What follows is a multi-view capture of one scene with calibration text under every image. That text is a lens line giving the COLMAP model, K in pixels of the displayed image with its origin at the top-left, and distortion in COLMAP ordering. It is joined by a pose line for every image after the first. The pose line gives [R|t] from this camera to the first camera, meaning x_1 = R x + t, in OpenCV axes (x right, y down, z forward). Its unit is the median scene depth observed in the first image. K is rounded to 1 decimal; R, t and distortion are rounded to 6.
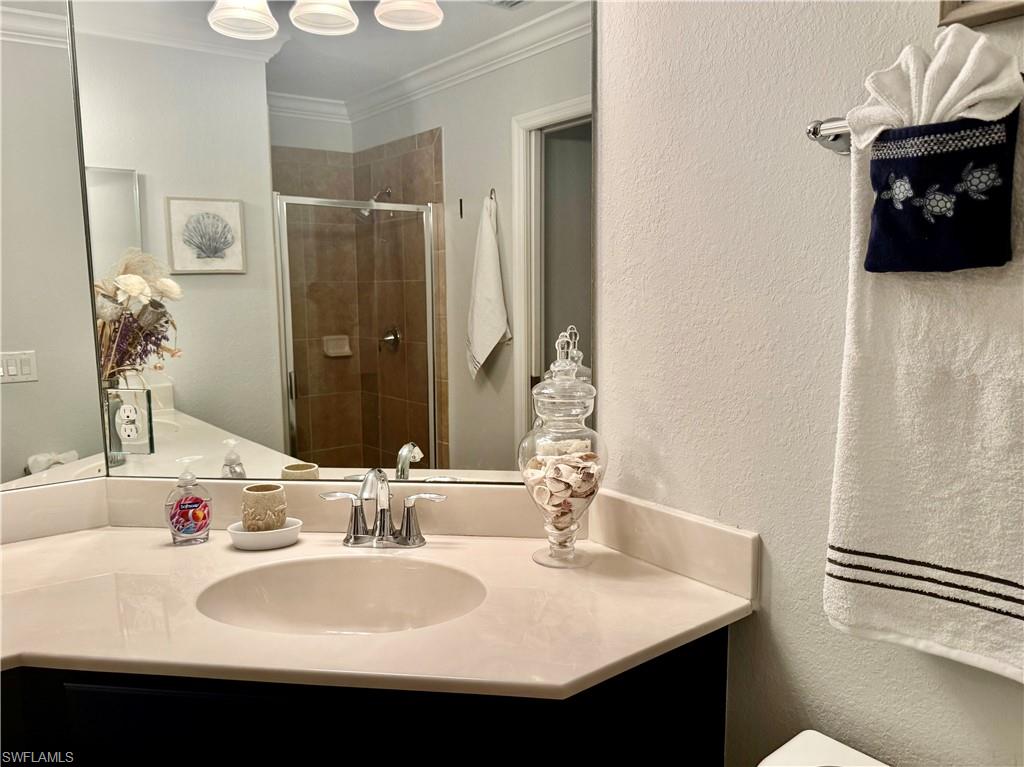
lens RADIAL K [[770.2, 0, 515.7], [0, 770.2, 390.4], [0, 0, 1]] dist [0.092569, -0.171732]
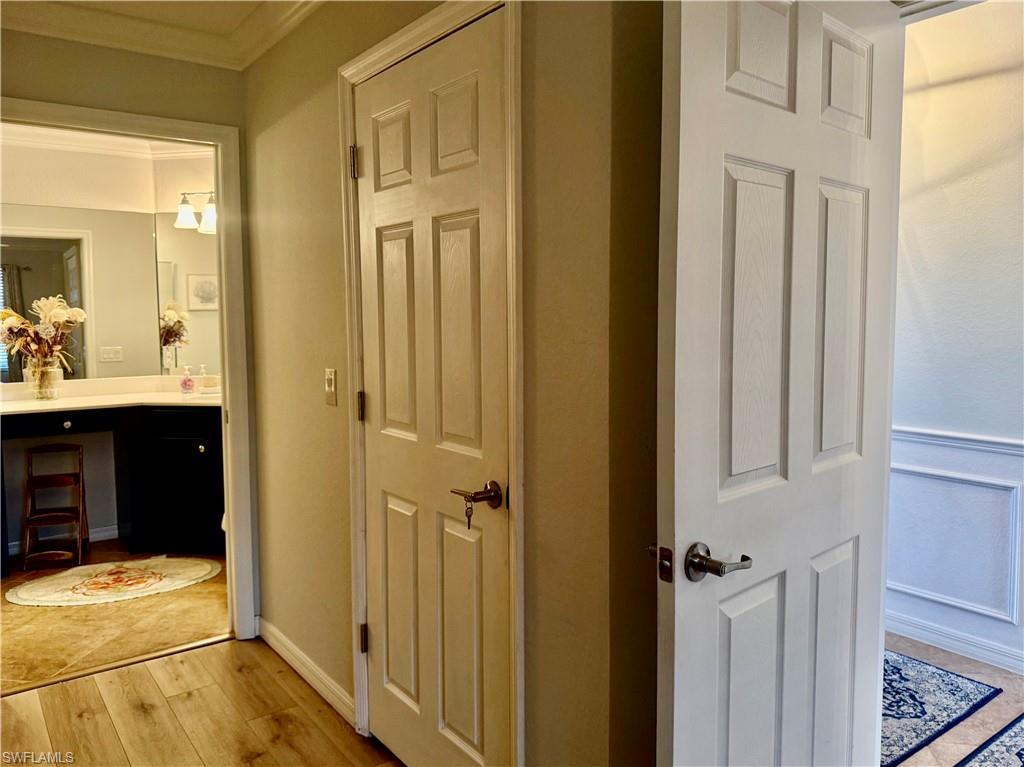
lens RADIAL K [[770.2, 0, 515.7], [0, 770.2, 390.4], [0, 0, 1]] dist [0.092569, -0.171732]
pose [[0.999586, 0.005664, -0.028223, 0.711747], [-0.007060, 0.998744, -0.049603, 0.231510], [0.027907, 0.049782, 0.998370, -1.504033]]
